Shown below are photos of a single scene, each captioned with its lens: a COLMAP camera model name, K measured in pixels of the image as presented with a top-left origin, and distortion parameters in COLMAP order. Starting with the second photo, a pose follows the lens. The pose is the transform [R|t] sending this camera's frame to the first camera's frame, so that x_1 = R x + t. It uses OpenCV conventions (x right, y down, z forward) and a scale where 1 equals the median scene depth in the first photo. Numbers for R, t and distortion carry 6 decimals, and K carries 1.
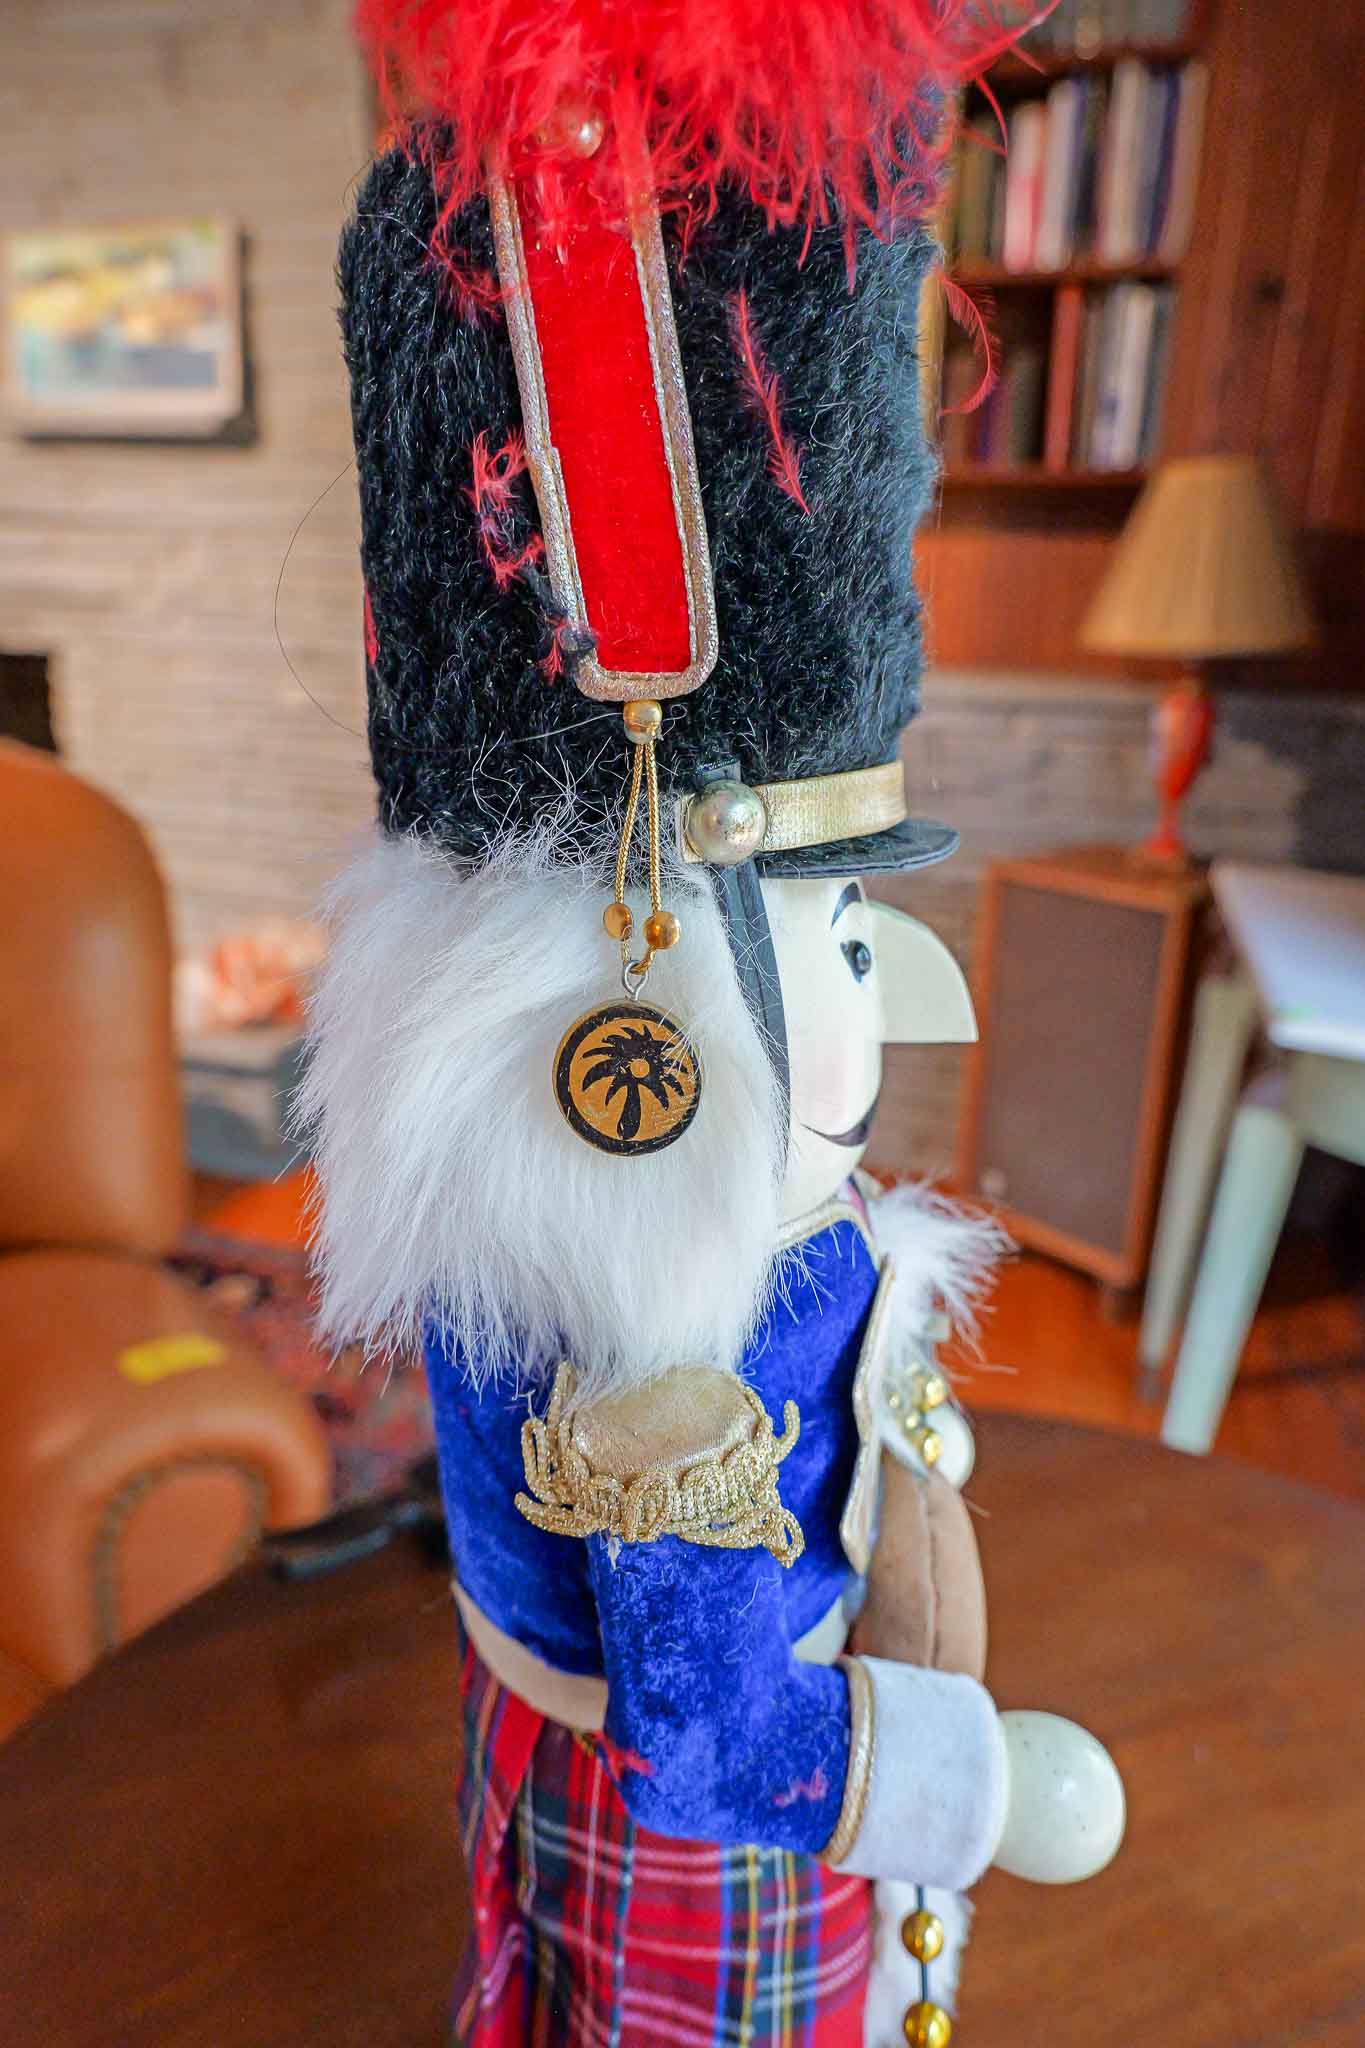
lens RADIAL K [[1338.5, 0, 677.1], [0, 1338.5, 1017.6], [0, 0, 1]] dist [0.008926, 0.000325]
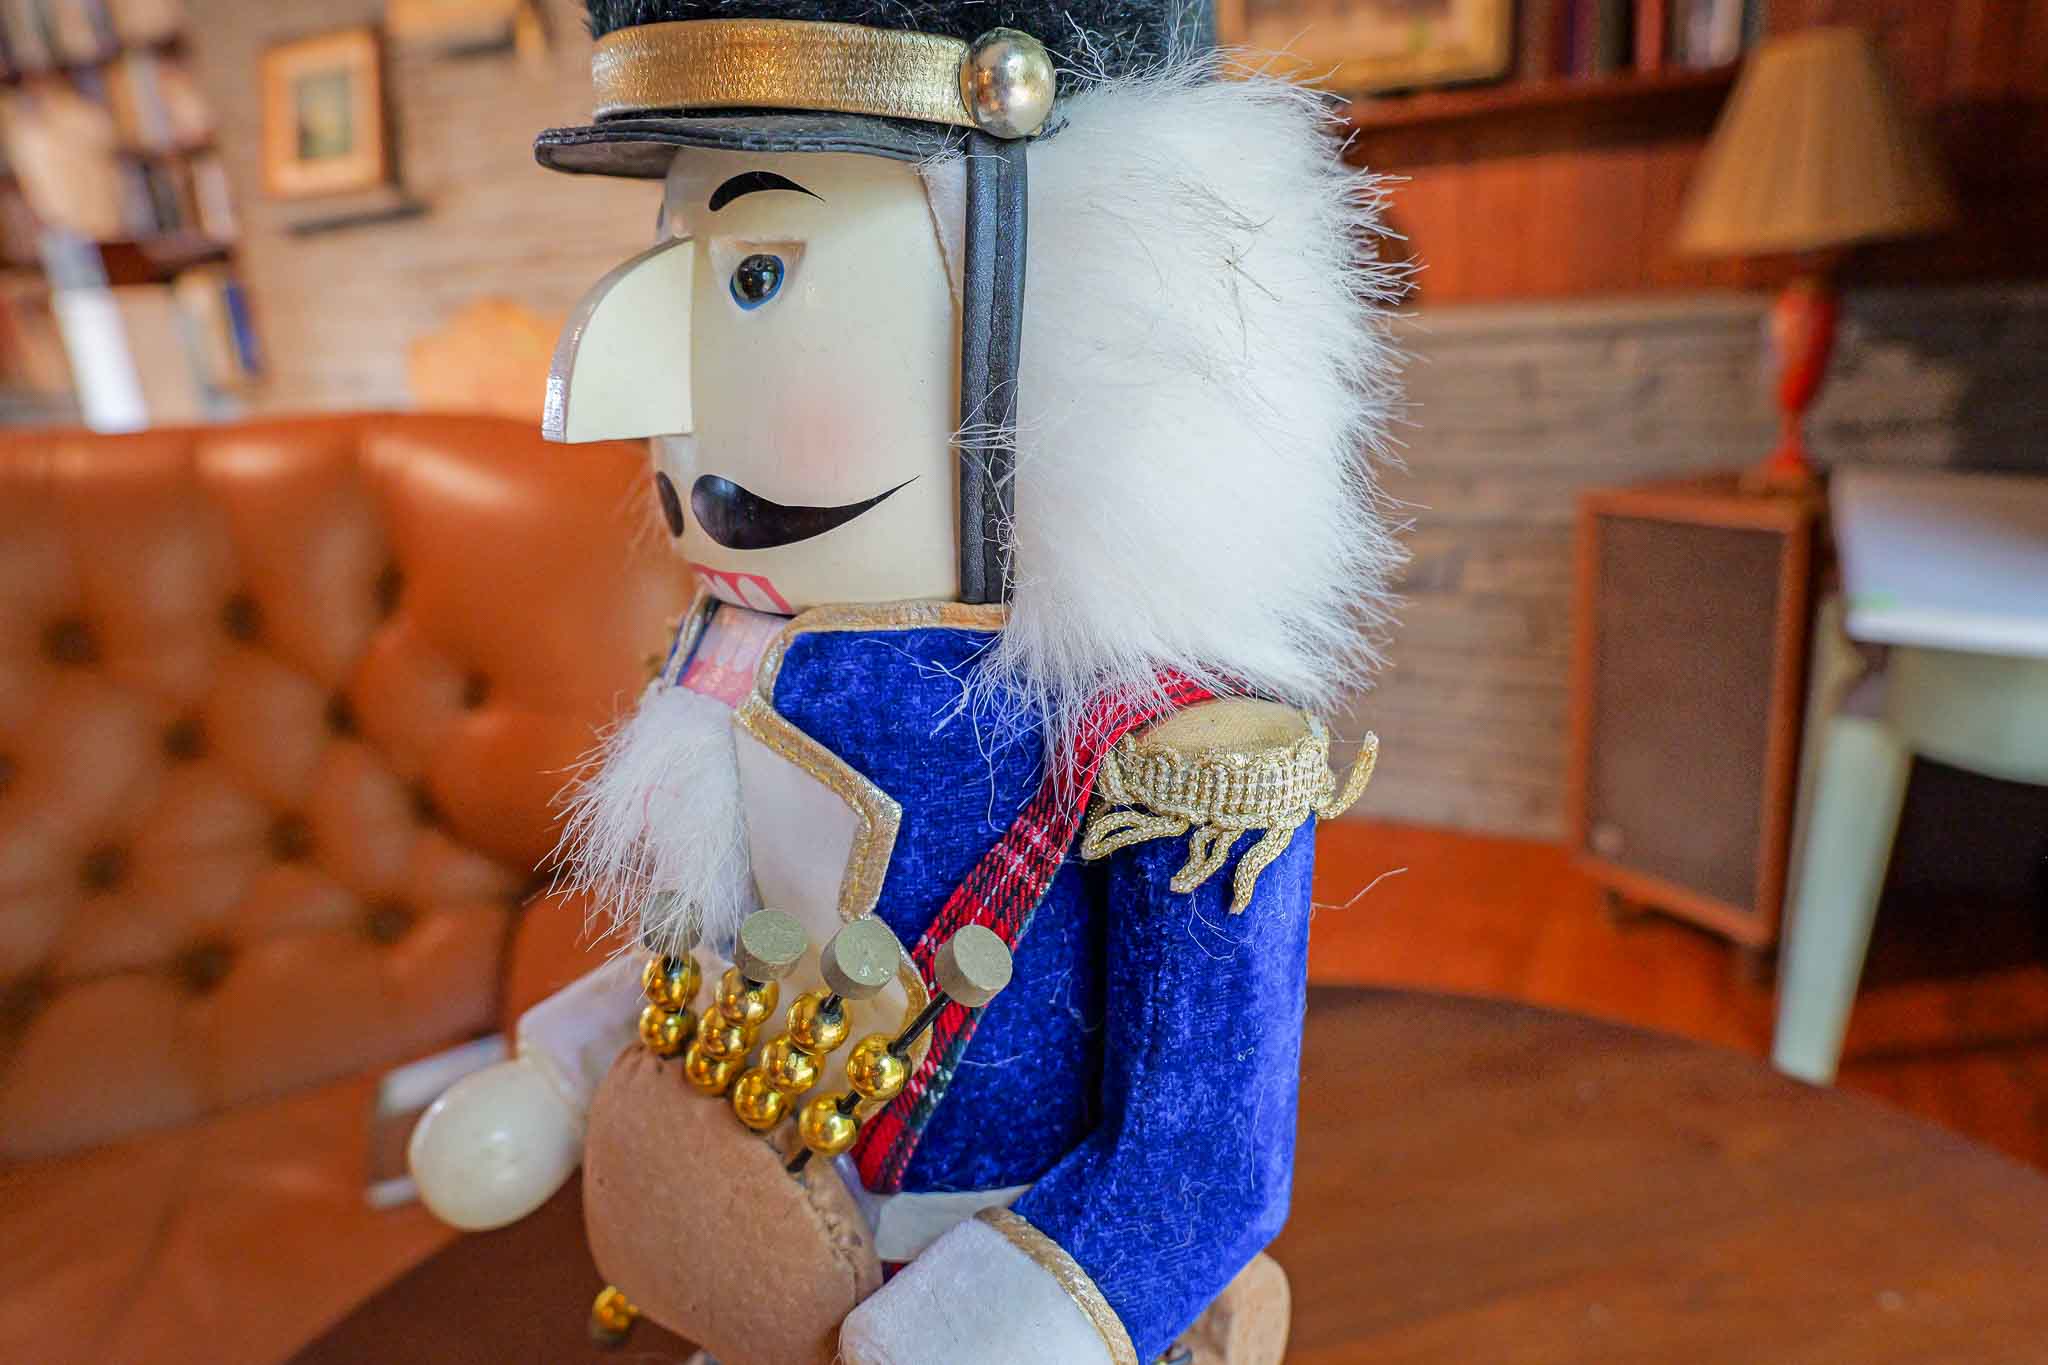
lens RADIAL K [[1338.5, 0, 1039.8], [0, 1338.5, 687.9], [0, 0, 1]] dist [0.008926, 0.000325]
pose [[0.975247, -0.036912, -0.218016, 0.059340], [0.031524, 0.999107, -0.028143, 0.033444], [0.218860, 0.020574, 0.975539, 0.000622]]
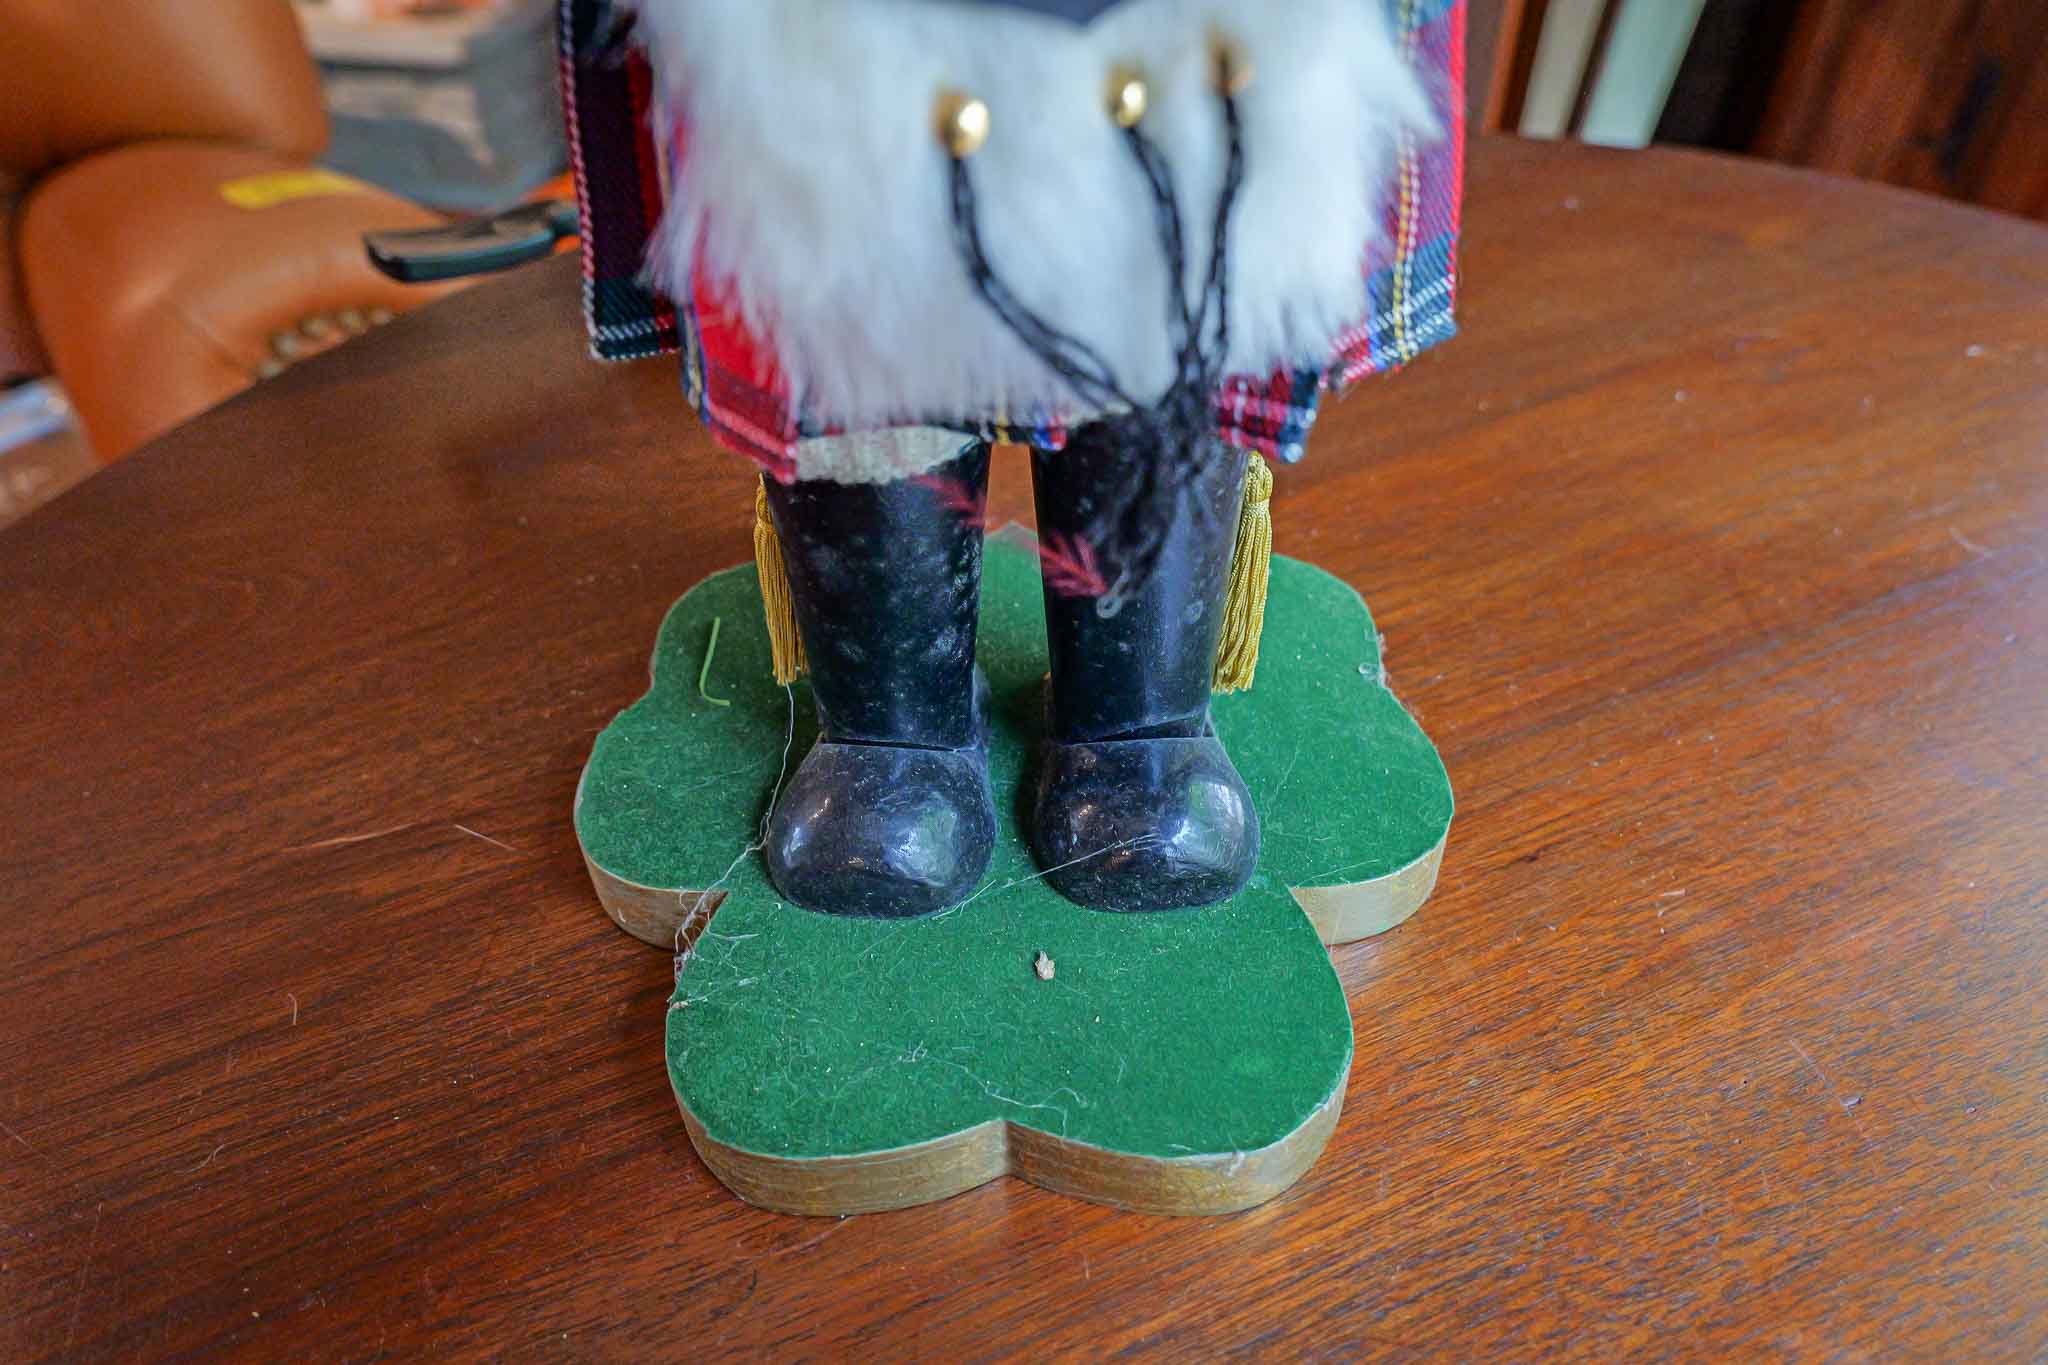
lens RADIAL K [[1338.5, 0, 1044.9], [0, 1338.5, 679.2], [0, 0, 1]] dist [0.008926, 0.000325]
pose [[0.996247, -0.080610, 0.031531, 0.000420], [0.062018, 0.918875, 0.389643, 0.097372], [-0.060382, -0.386225, 0.920426, 0.069591]]
